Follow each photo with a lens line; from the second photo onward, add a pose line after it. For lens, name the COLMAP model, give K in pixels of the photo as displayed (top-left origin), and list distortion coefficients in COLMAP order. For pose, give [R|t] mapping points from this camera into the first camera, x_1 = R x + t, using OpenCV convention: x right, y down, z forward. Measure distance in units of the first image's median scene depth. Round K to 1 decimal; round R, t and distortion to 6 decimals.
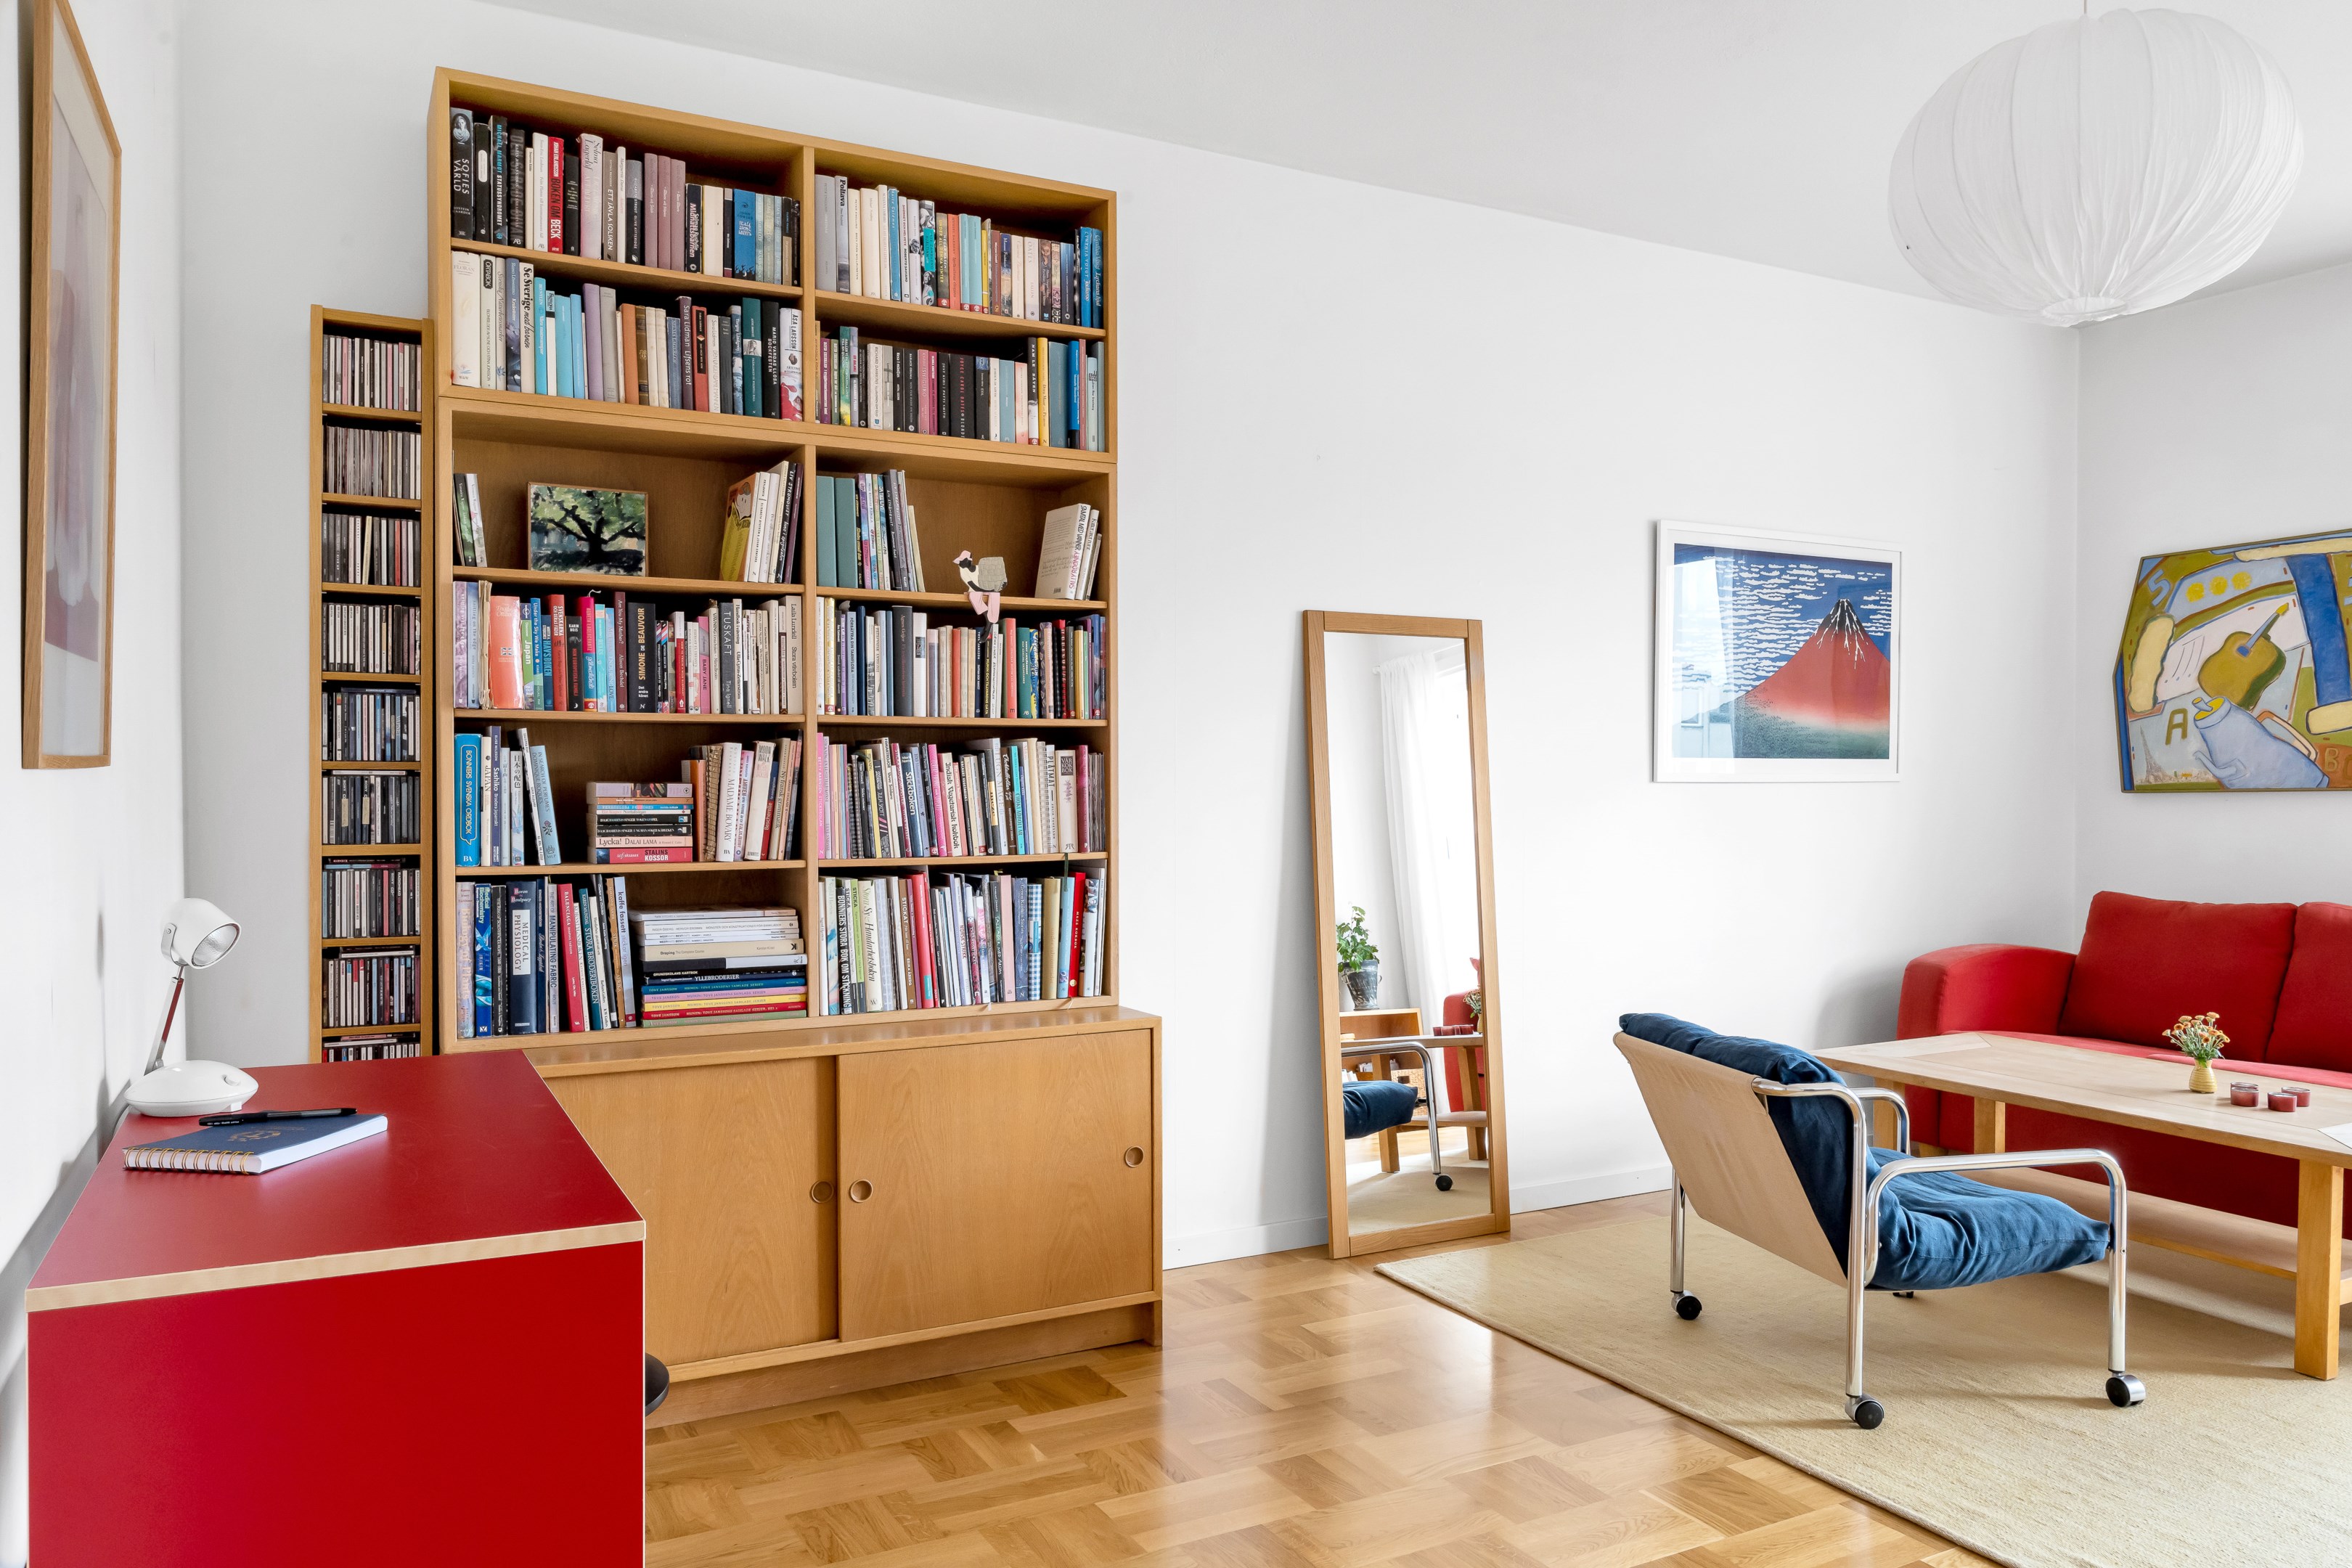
lens RADIAL K [[1656.1, 0, 1172.2], [0, 1656.1, 801.5], [0, 0, 1]] dist [-0.001960, -0.001960]
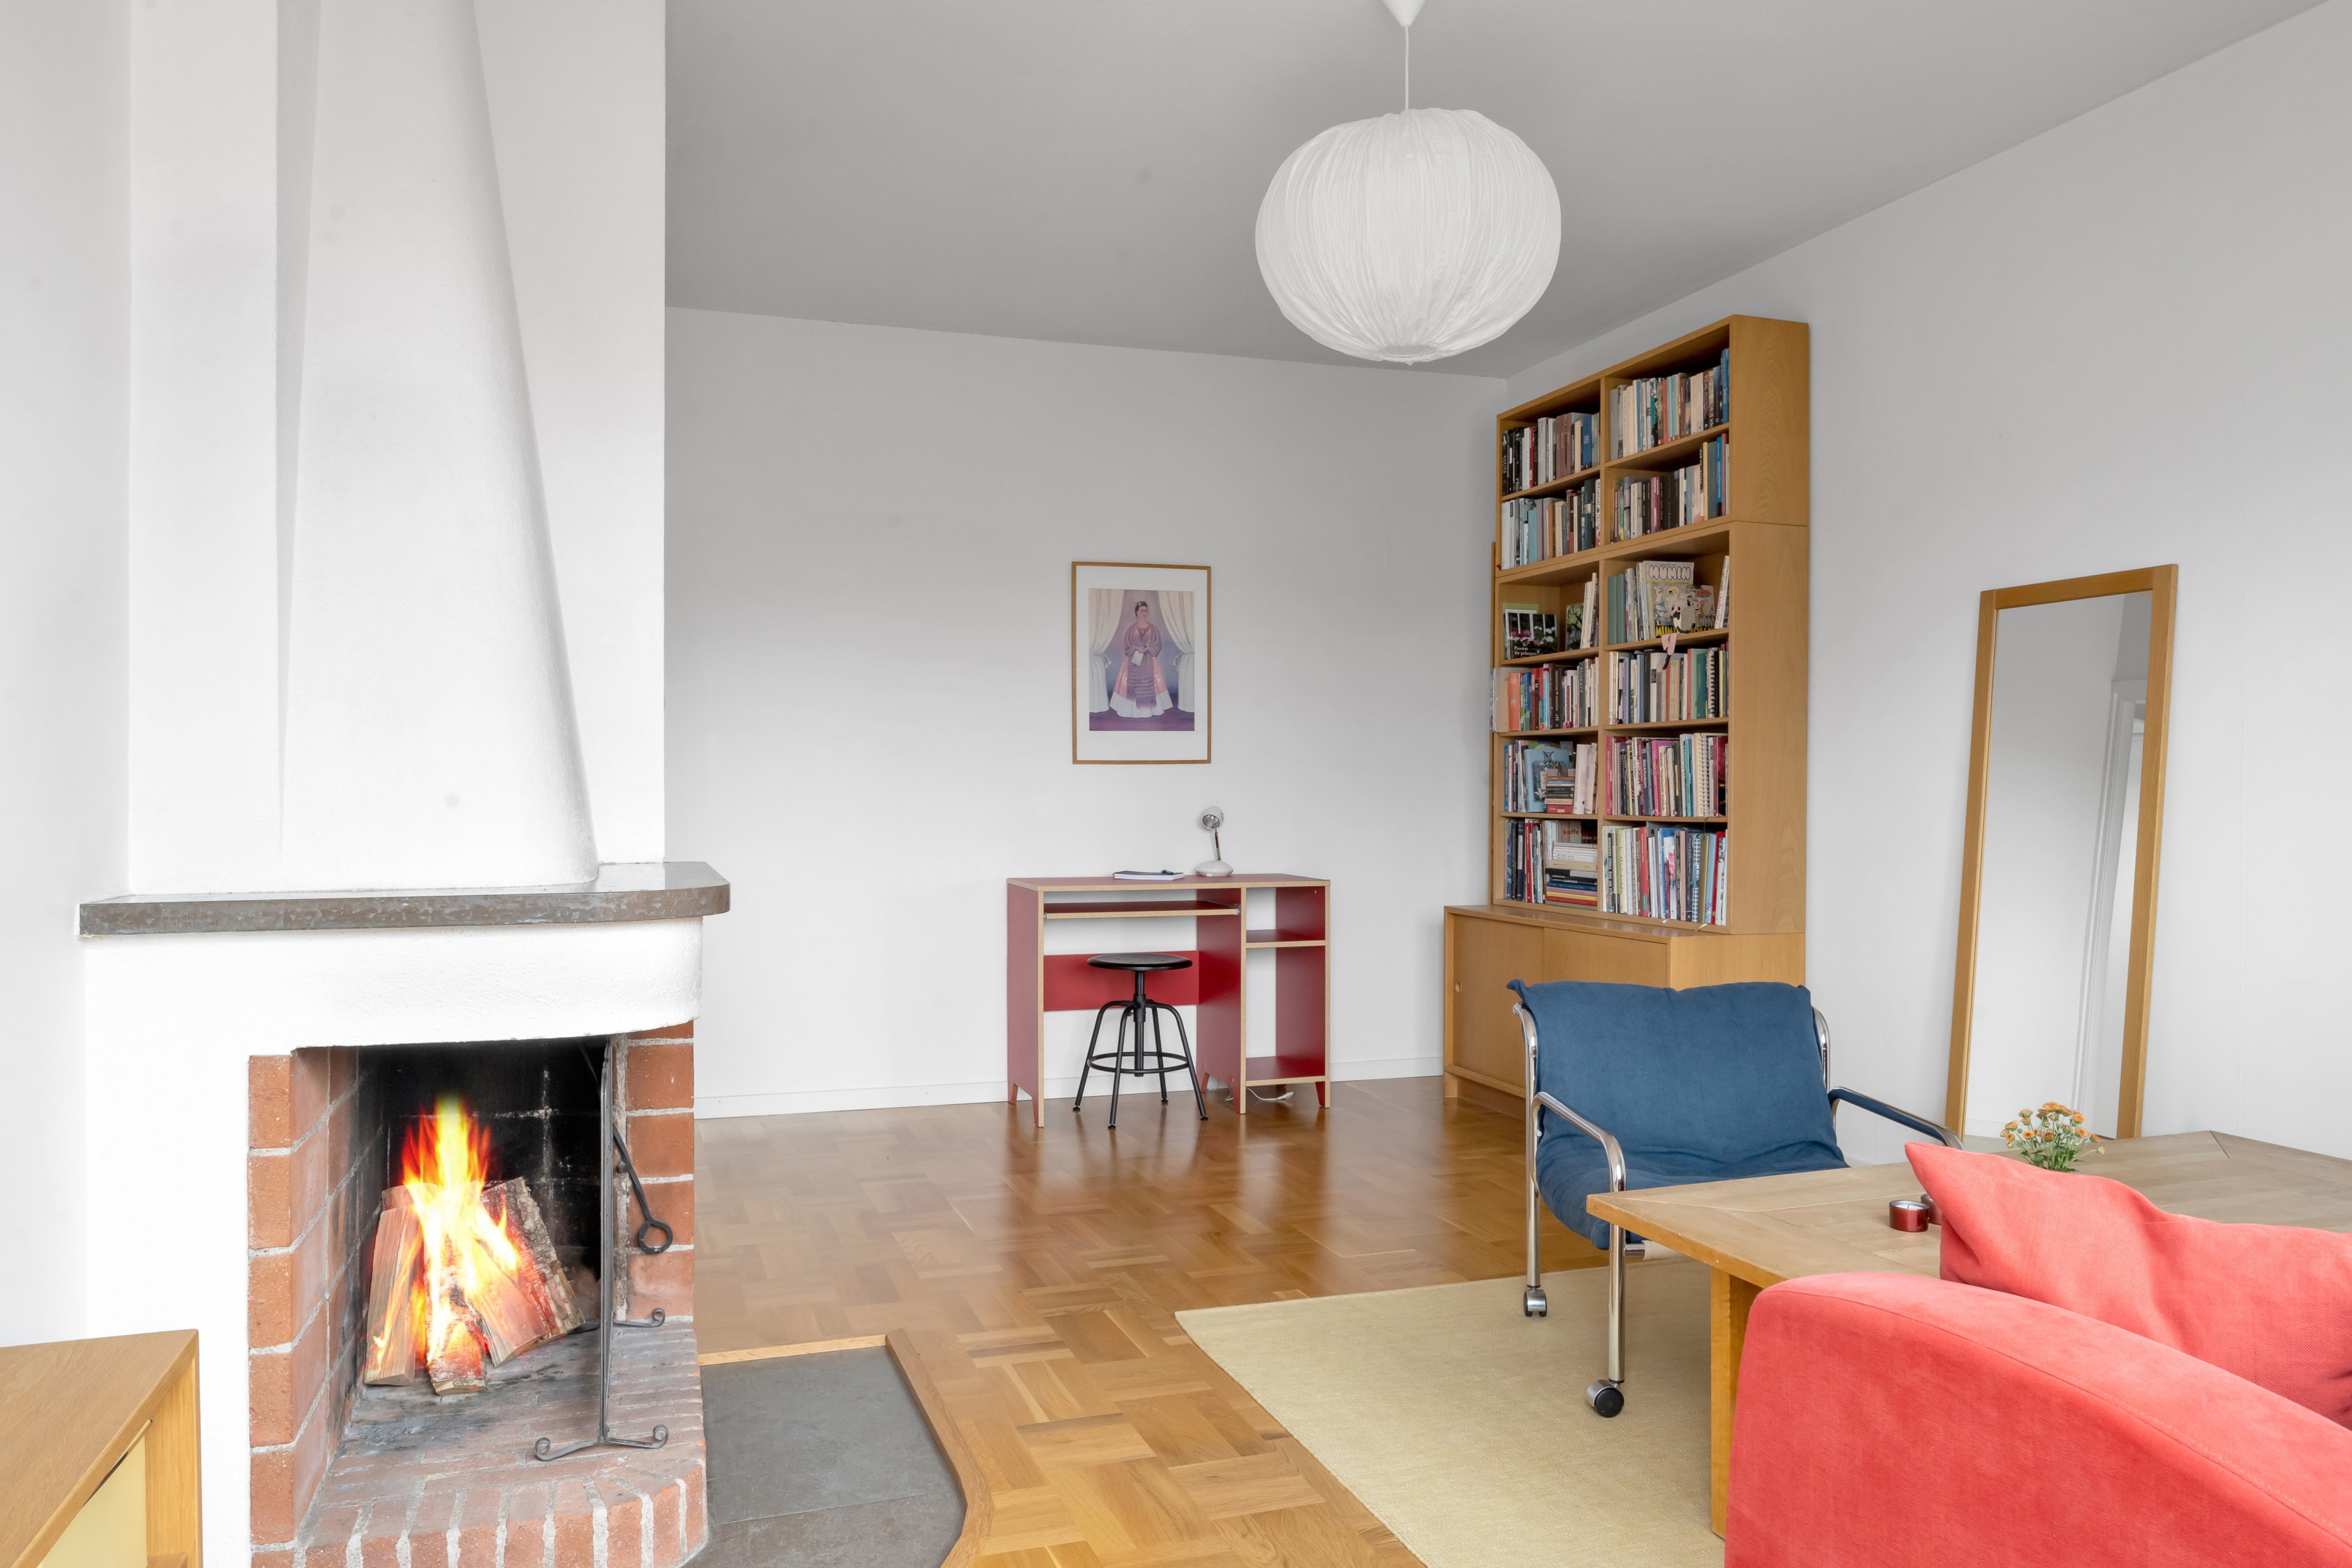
lens RADIAL K [[1656.1, 0, 1175.9], [0, 1656.1, 788.5], [0, 0, 1]] dist [-0.001960, -0.001960]
pose [[-0.163188, 0.000672, -0.986595, 1.424232], [-0.012655, 0.999916, 0.002774, 0.010262], [0.986514, 0.012938, -0.163166, 0.836789]]
